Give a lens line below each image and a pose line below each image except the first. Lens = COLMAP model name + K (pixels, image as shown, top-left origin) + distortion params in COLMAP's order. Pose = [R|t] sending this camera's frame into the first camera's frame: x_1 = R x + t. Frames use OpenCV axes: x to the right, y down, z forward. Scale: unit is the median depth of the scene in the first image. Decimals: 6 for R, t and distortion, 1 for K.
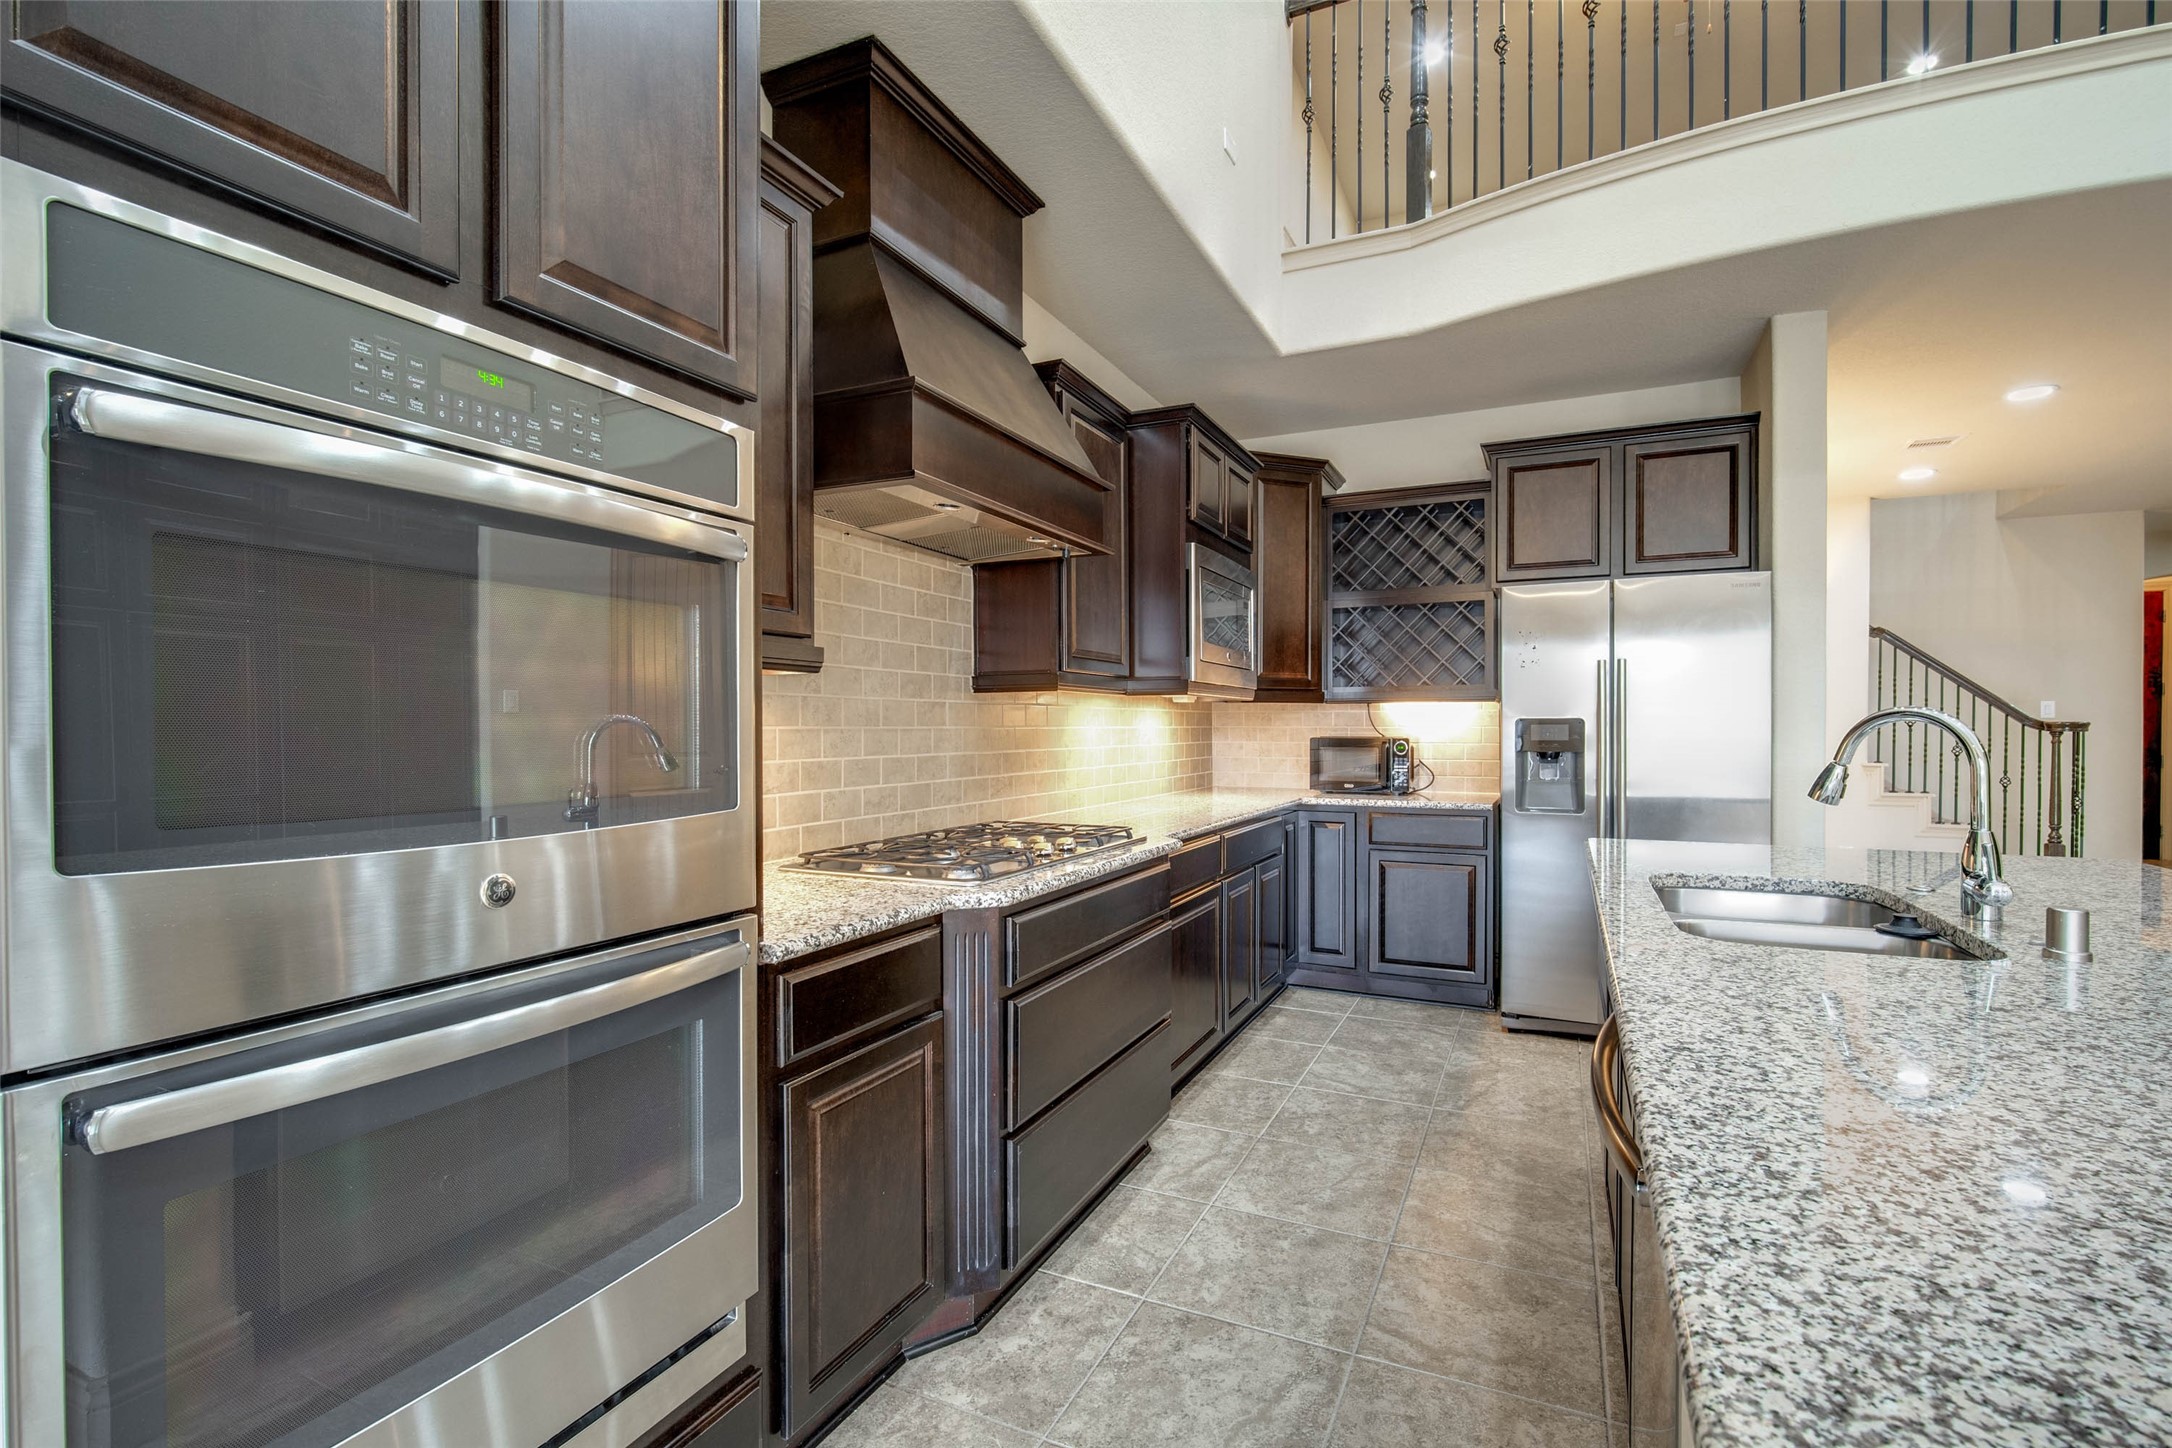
lens RADIAL K [[964.7, 0, 1105.4], [0, 964.7, 736.3], [0, 0, 1]] dist [-0.005535, 0.000252]
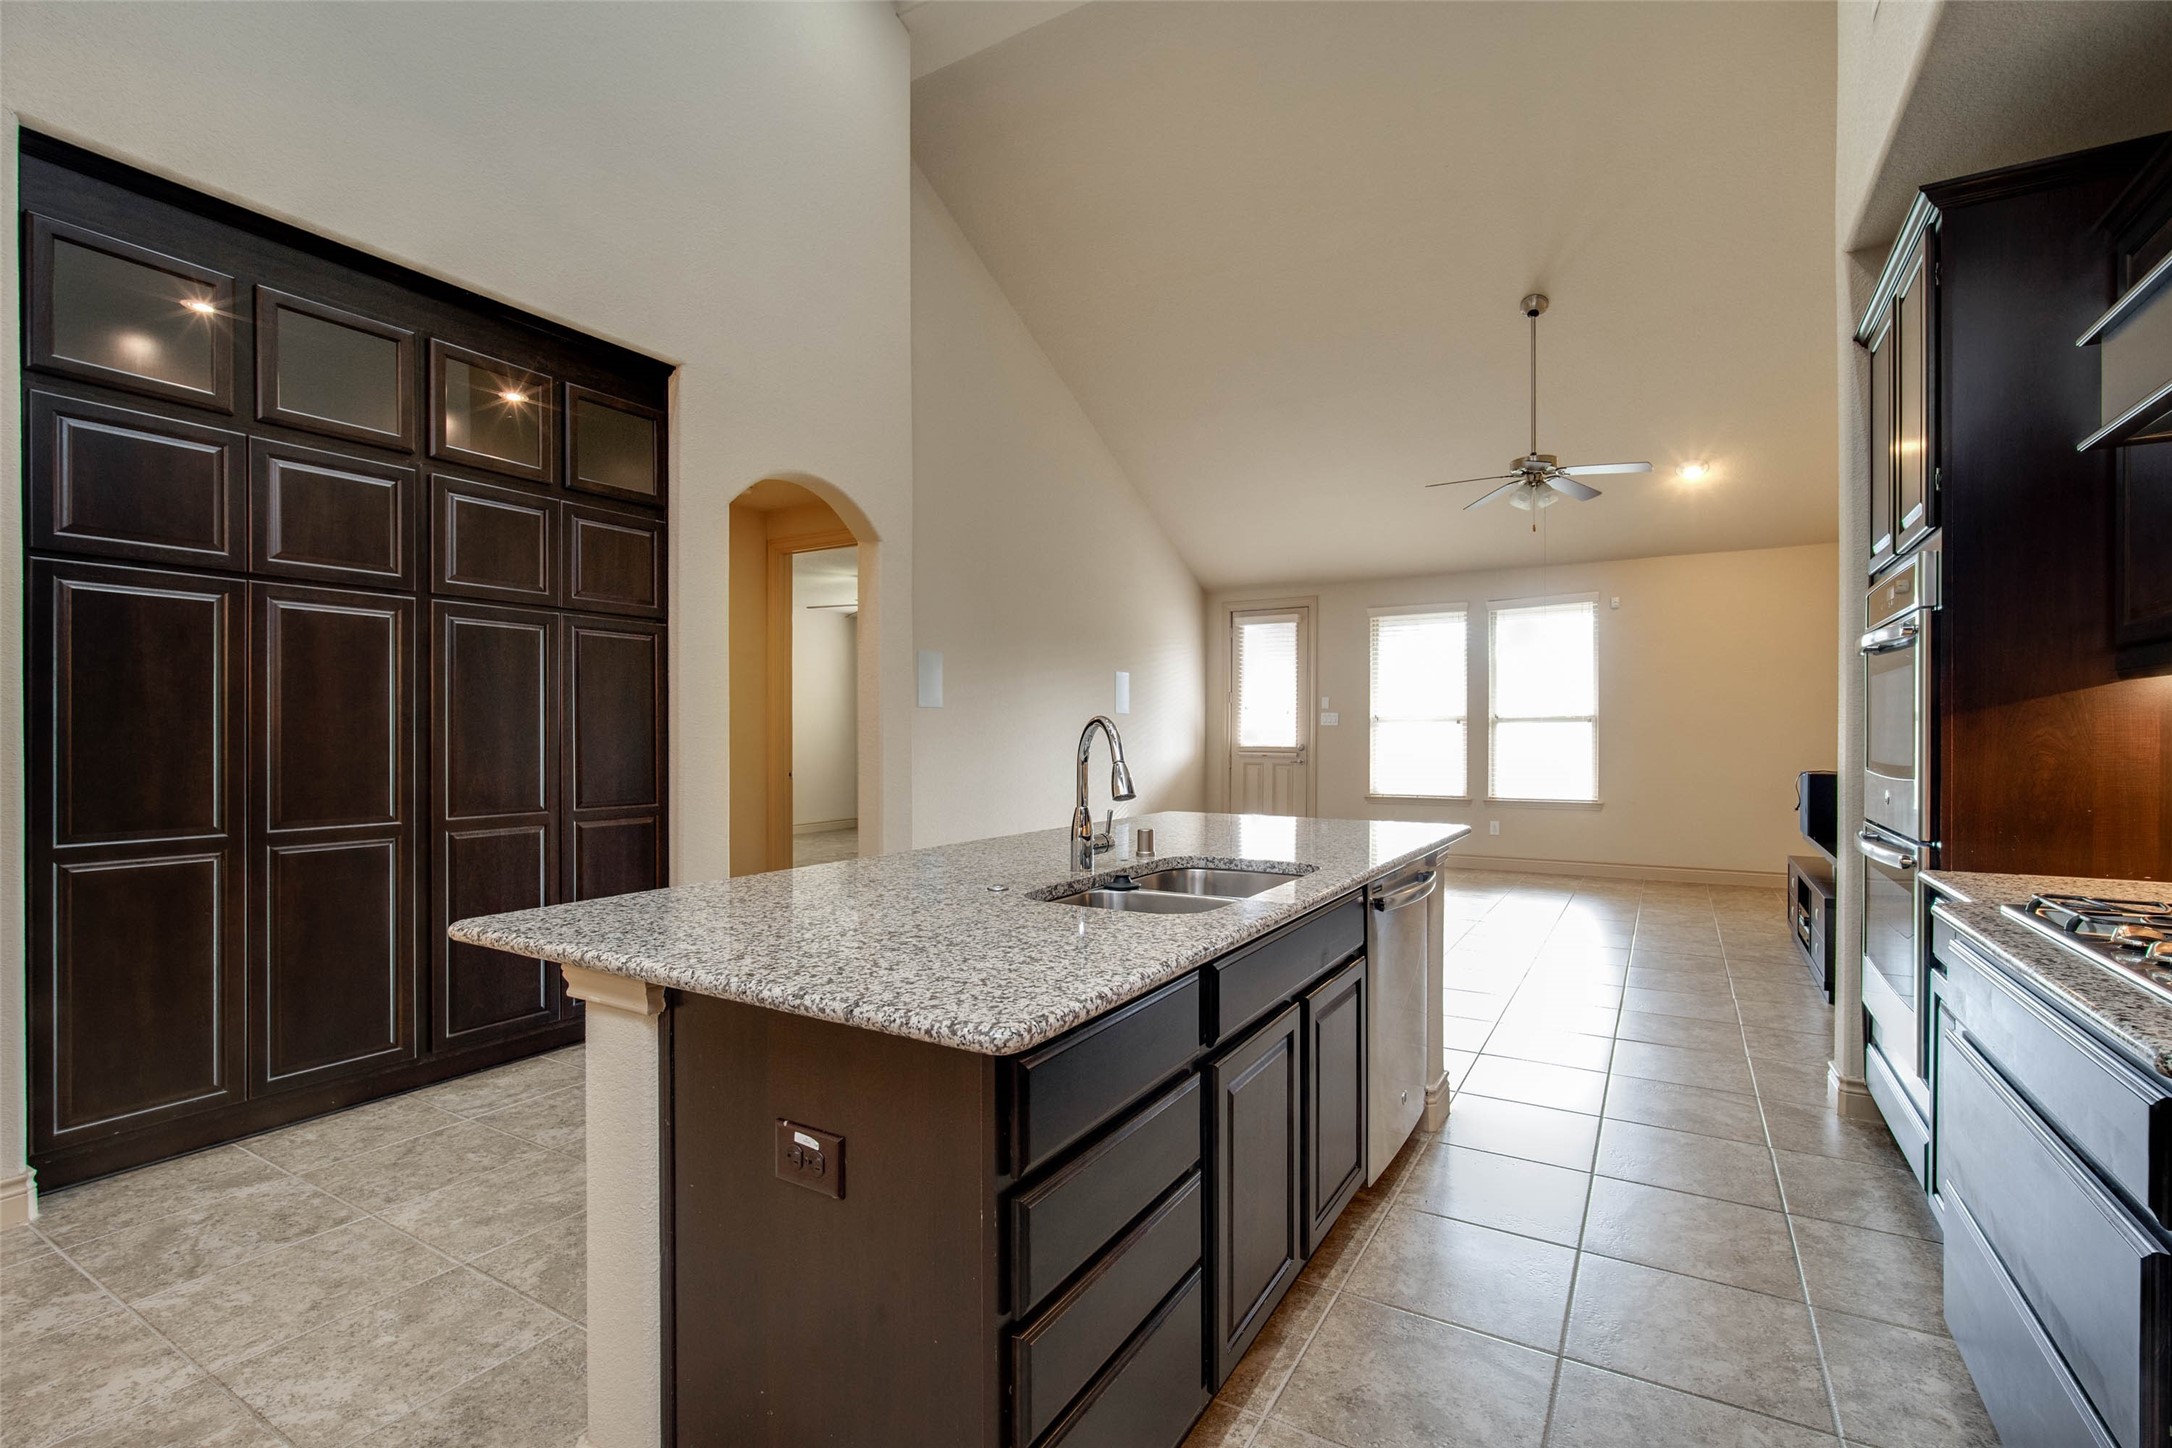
lens RADIAL K [[940.5, 0, 1134.4], [0, 940.5, 726.5], [0, 0, 1]] dist [-0.015533, 0.004397]
pose [[-0.996598, 0.001486, 0.082409, 0.301599], [0.001750, 0.999994, 0.003130, -0.009450], [-0.082404, 0.003263, -0.996594, 0.975980]]
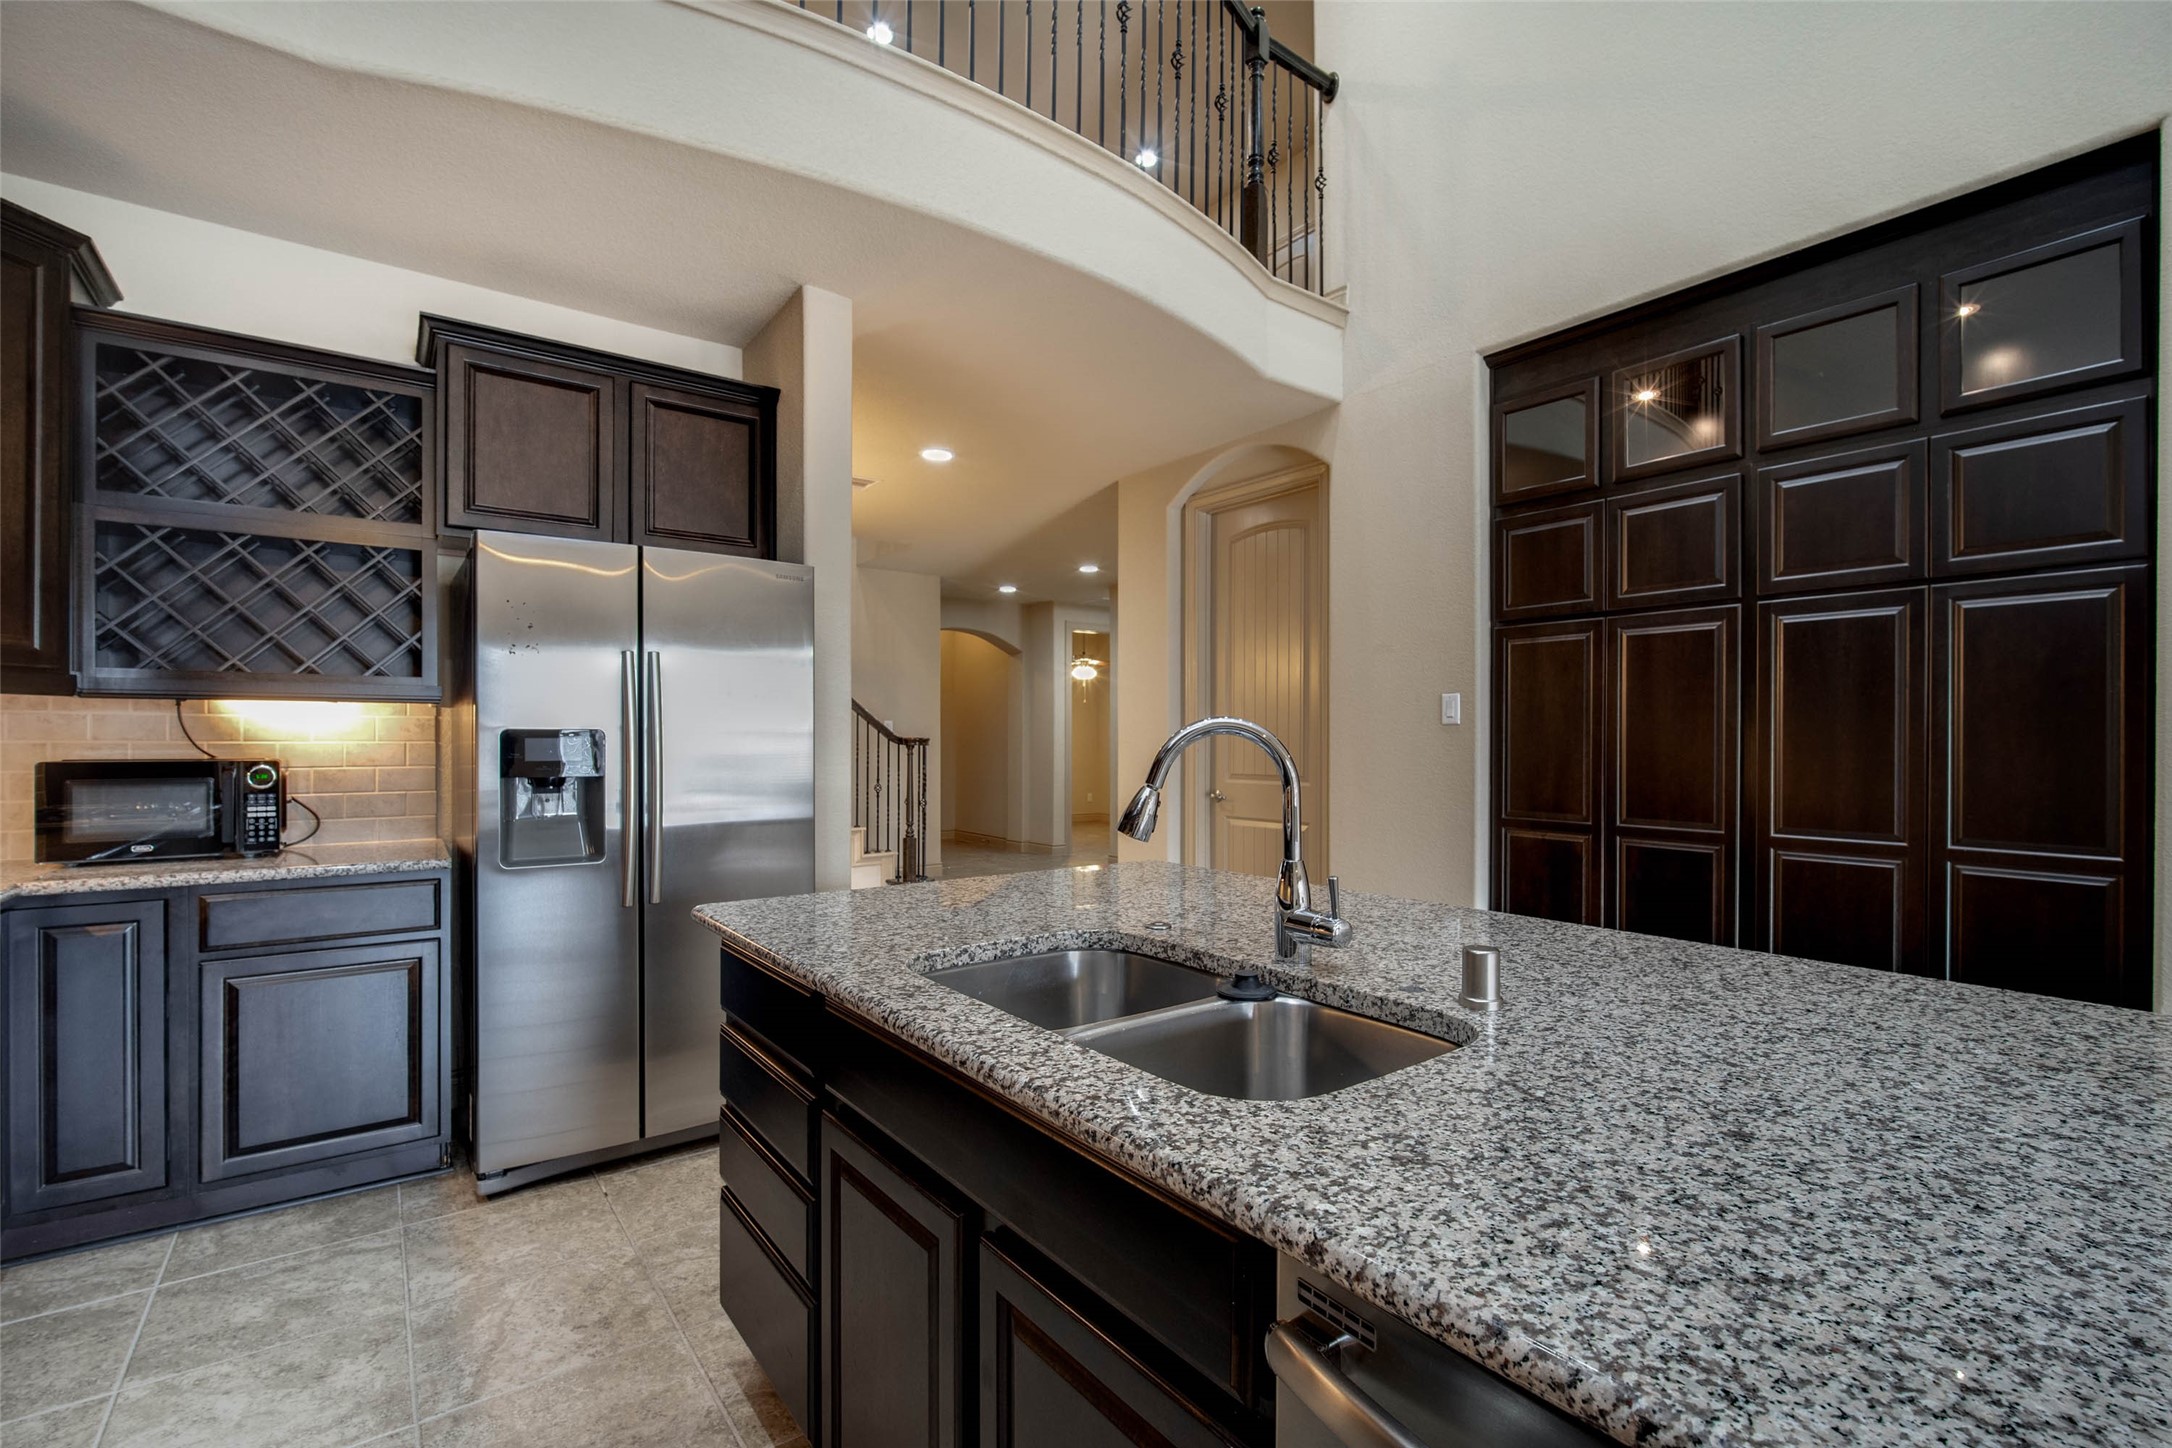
lens RADIAL K [[970.5, 0, 1129.9], [0, 970.5, 739.3], [0, 0, 1]] dist [-0.006570, 0.000137]
pose [[0.451097, 0.002496, 0.892471, 0.021849], [0.007971, 0.999945, -0.006826, -0.003145], [-0.892439, 0.010193, 0.451052, 0.303529]]
